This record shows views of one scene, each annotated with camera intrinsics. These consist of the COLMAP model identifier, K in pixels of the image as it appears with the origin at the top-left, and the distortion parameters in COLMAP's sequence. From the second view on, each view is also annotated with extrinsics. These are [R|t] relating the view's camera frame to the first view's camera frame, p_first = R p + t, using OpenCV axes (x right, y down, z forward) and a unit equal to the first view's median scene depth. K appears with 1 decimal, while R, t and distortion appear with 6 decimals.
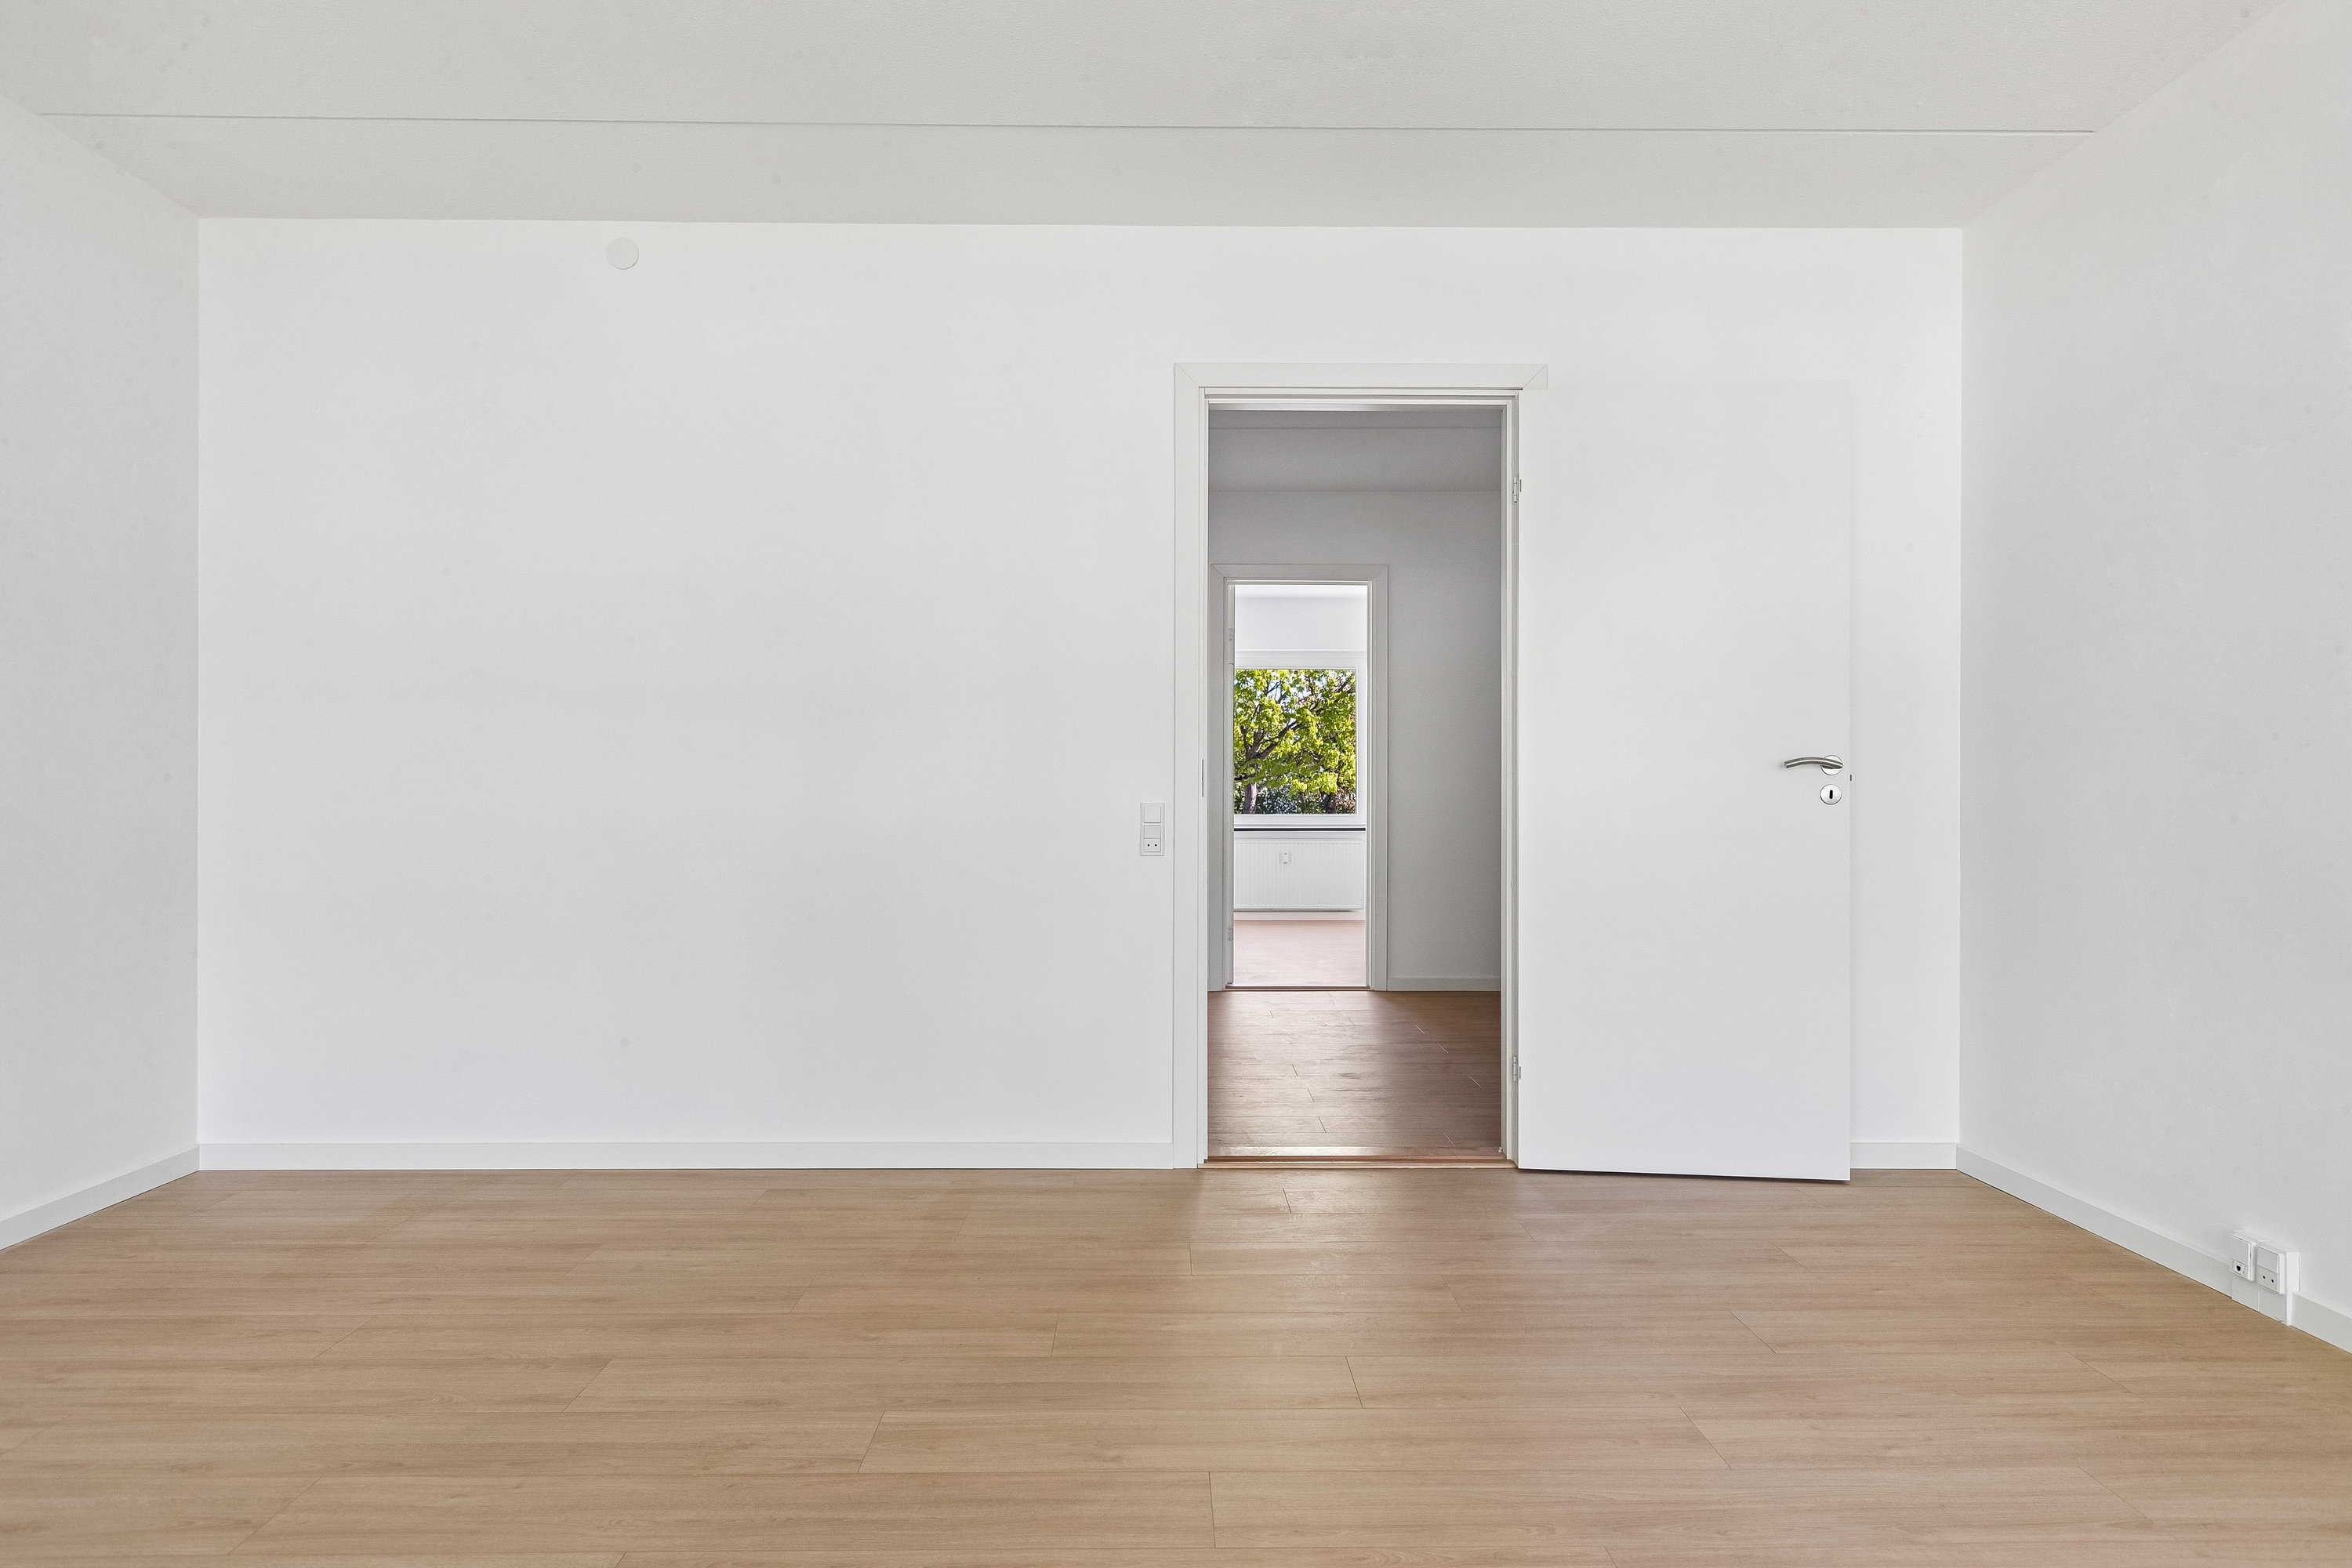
lens RADIAL K [[1295.9, 0, 1176.0], [0, 1295.9, 784.0], [0, 0, 1]] dist [0.006507, -0.003369]
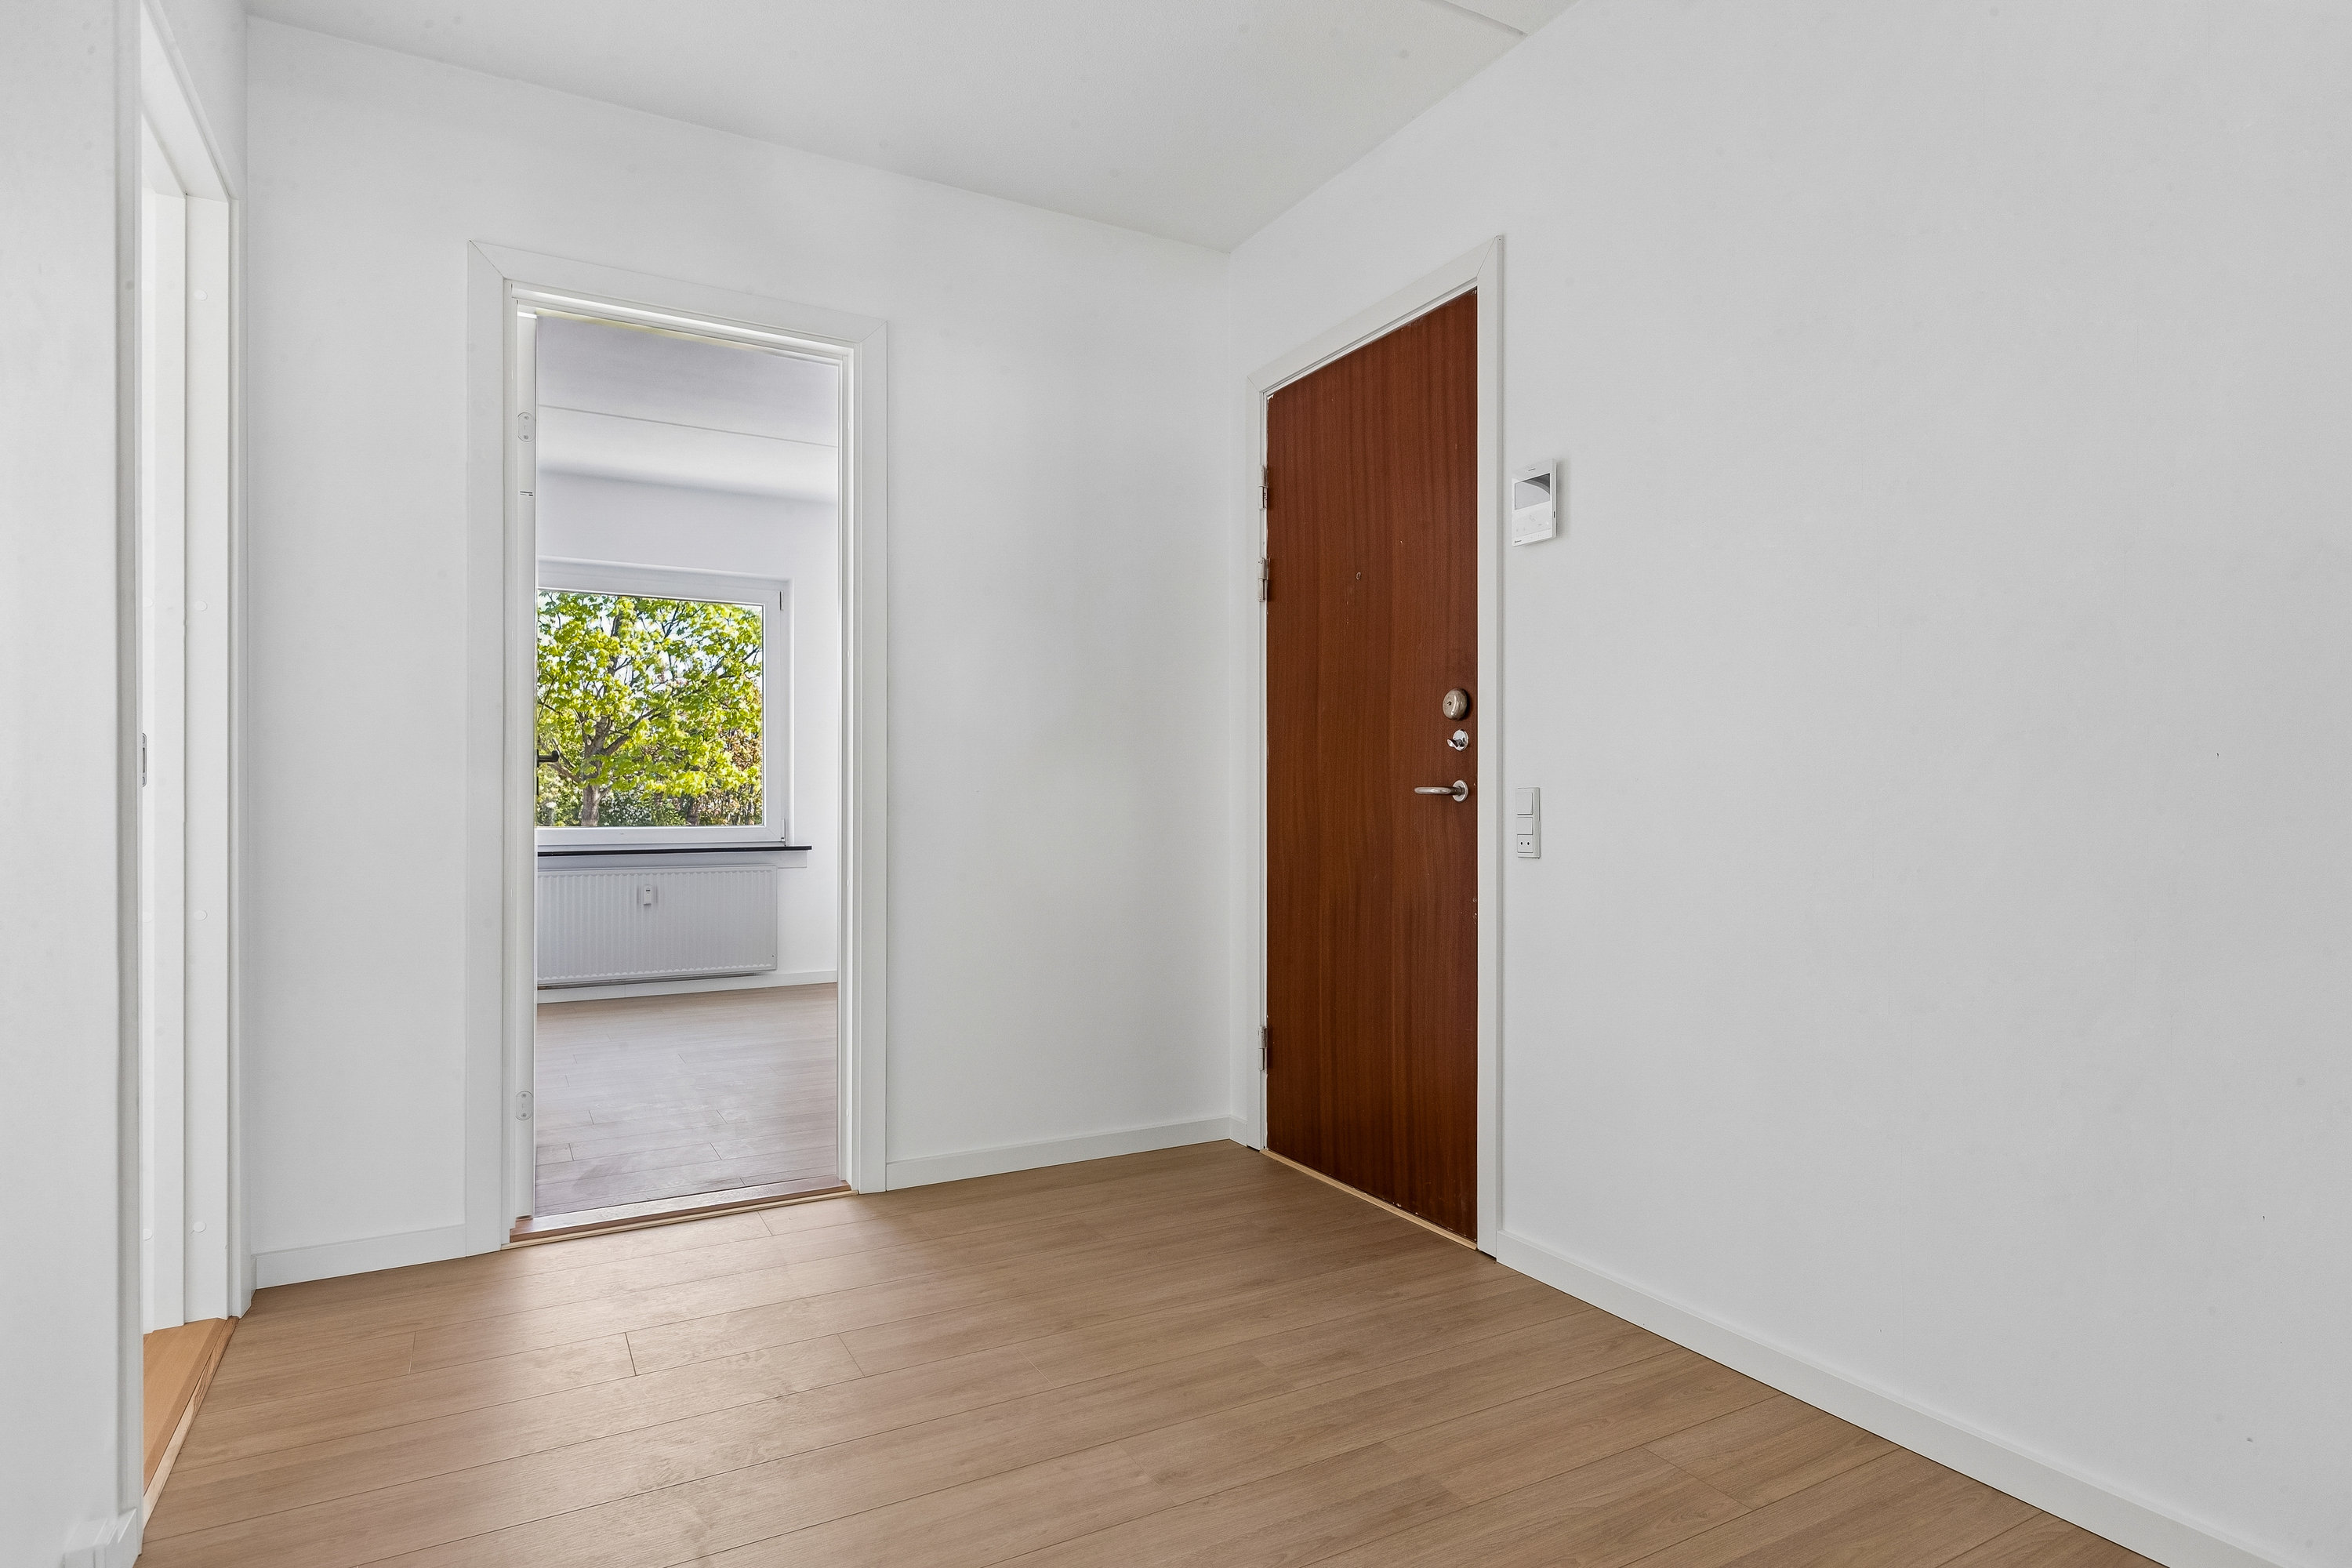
lens RADIAL K [[1235.2, 0, 1166.6], [0, 1235.2, 794.5], [0, 0, 1]] dist [-0.001784, -0.000328]
pose [[0.881560, -0.001038, 0.472071, 0.087795], [-0.000483, 0.999995, 0.003102, 0.018799], [-0.472072, -0.002963, 0.881555, 1.273796]]
